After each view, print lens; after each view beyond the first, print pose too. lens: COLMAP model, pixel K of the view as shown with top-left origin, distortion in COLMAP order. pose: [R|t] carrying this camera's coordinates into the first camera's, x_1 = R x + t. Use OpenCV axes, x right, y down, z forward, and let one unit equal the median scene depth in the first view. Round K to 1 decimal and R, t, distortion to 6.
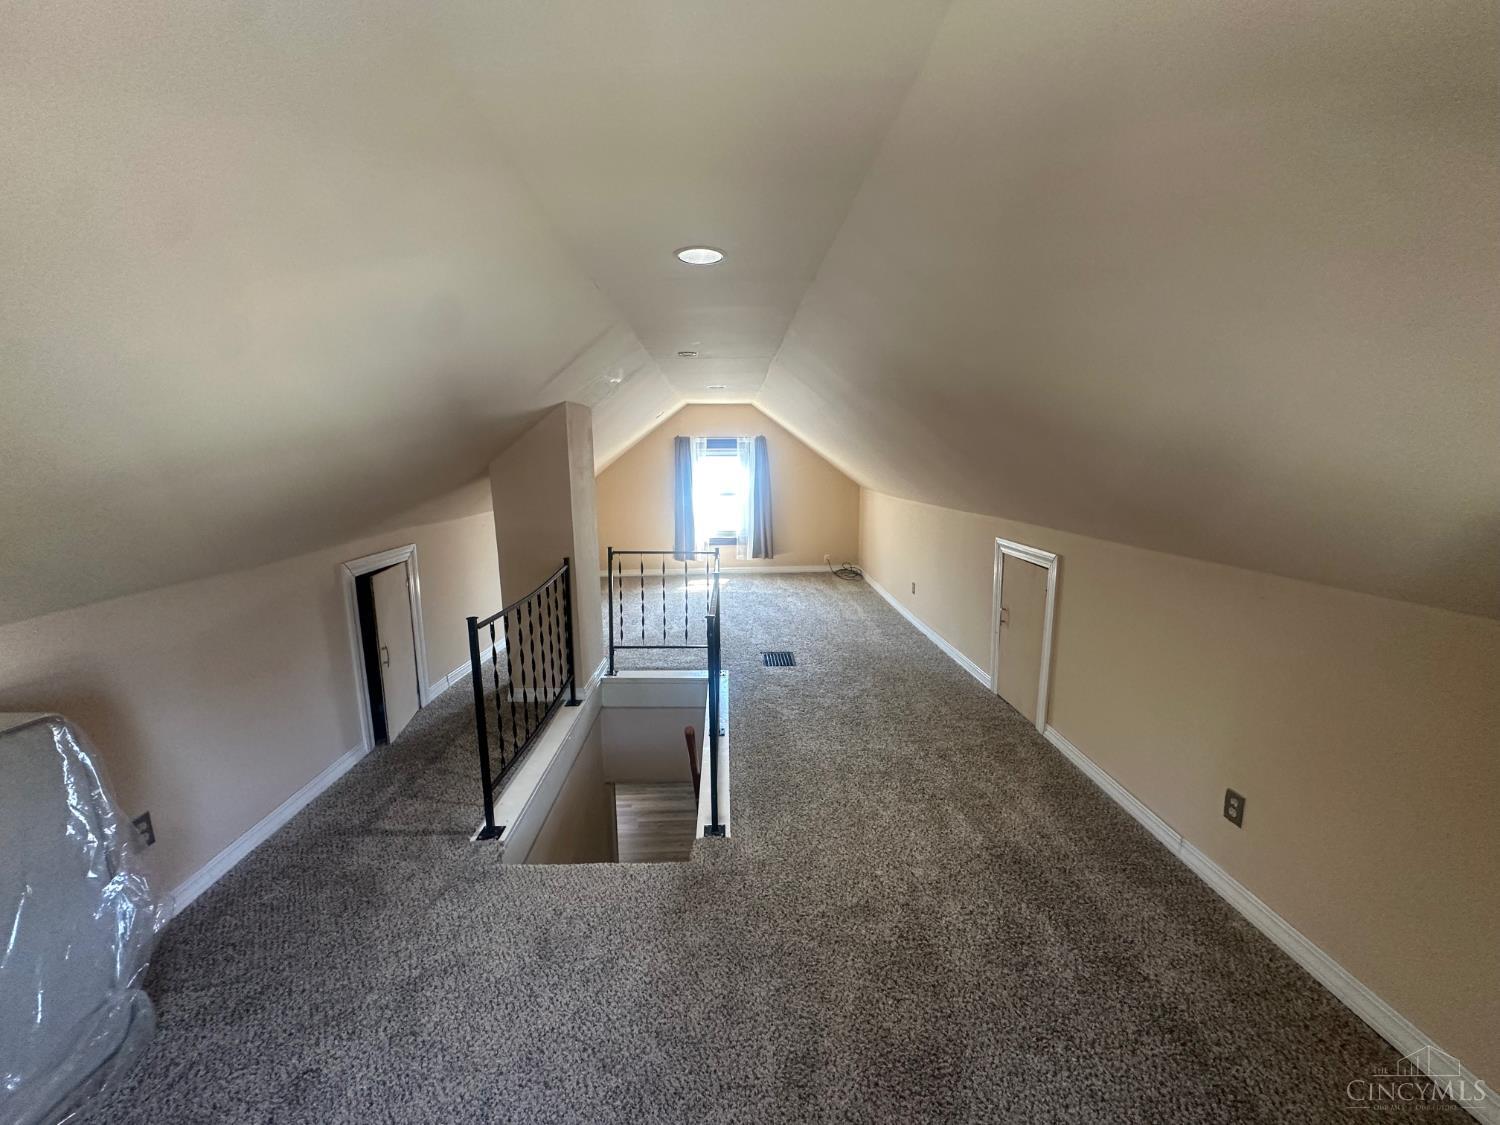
lens RADIAL K [[601.0, 0, 751.0], [0, 601.0, 562.8], [0, 0, 1]] dist [-0.004909, 0.000563]
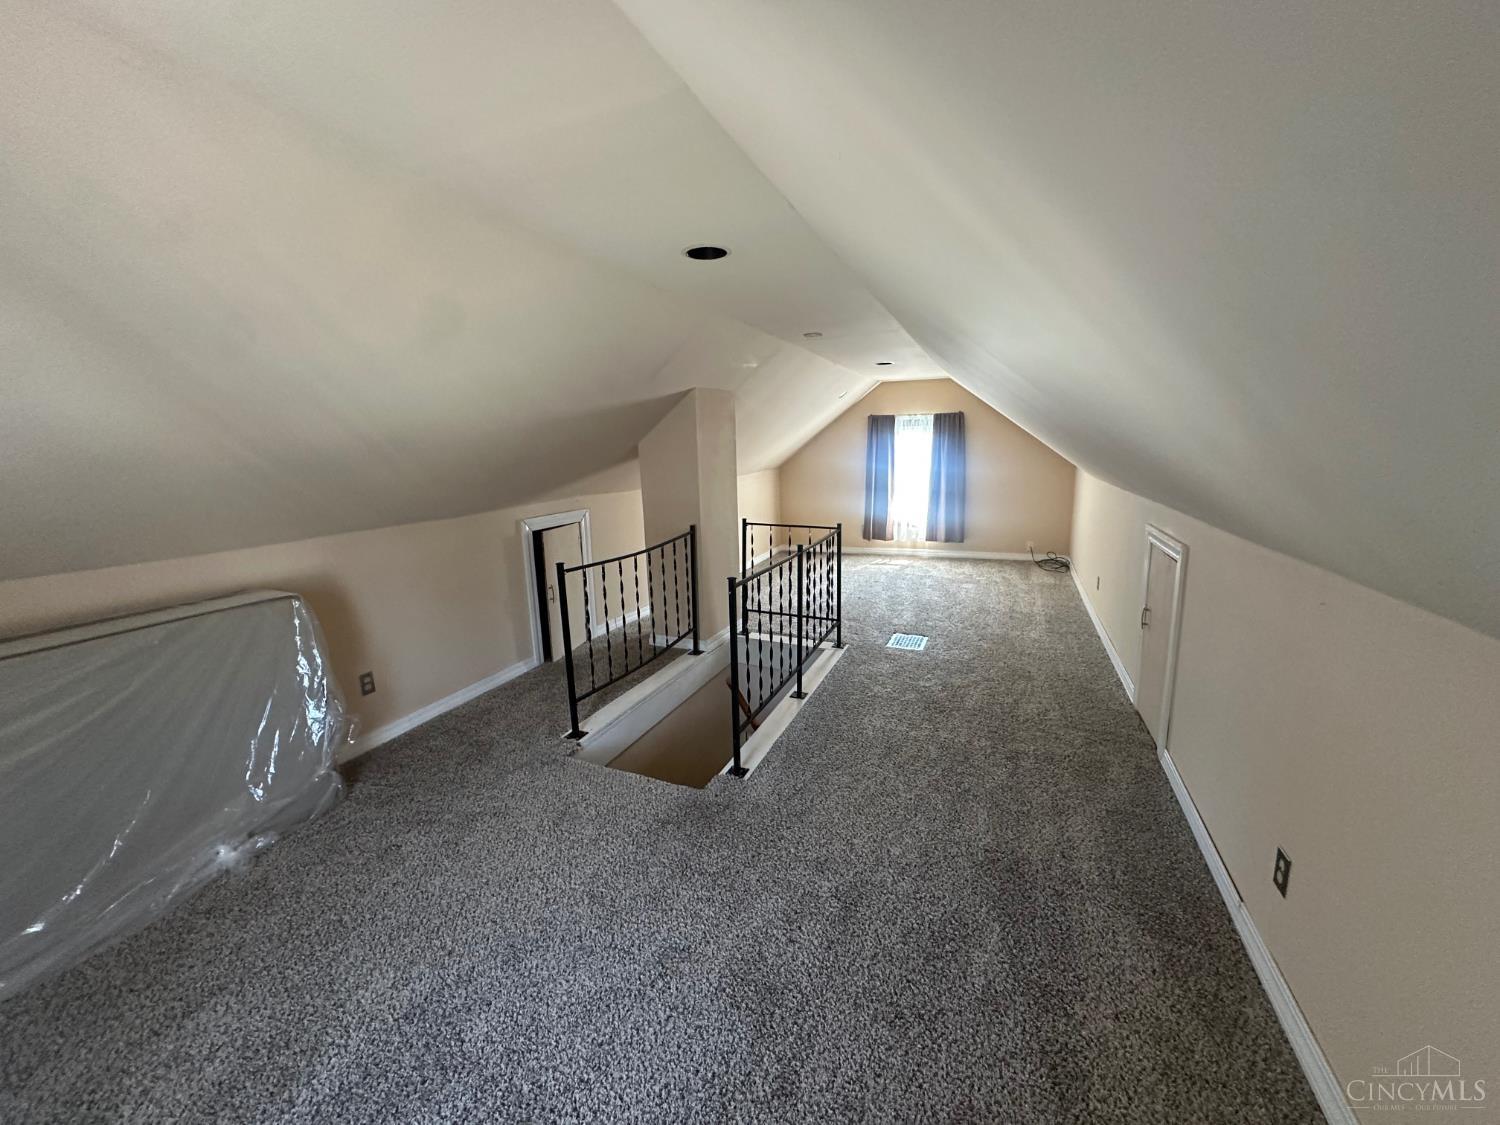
lens RADIAL K [[597.5, 0, 744.6], [0, 597.5, 562.6], [0, 0, 1]] dist [-0.008696, 0.000320]
pose [[0.905118, 0.069513, -0.419439, 0.302848], [-0.056506, 0.997460, 0.043370, 0.007906], [0.421389, -0.015554, 0.906747, 0.005927]]
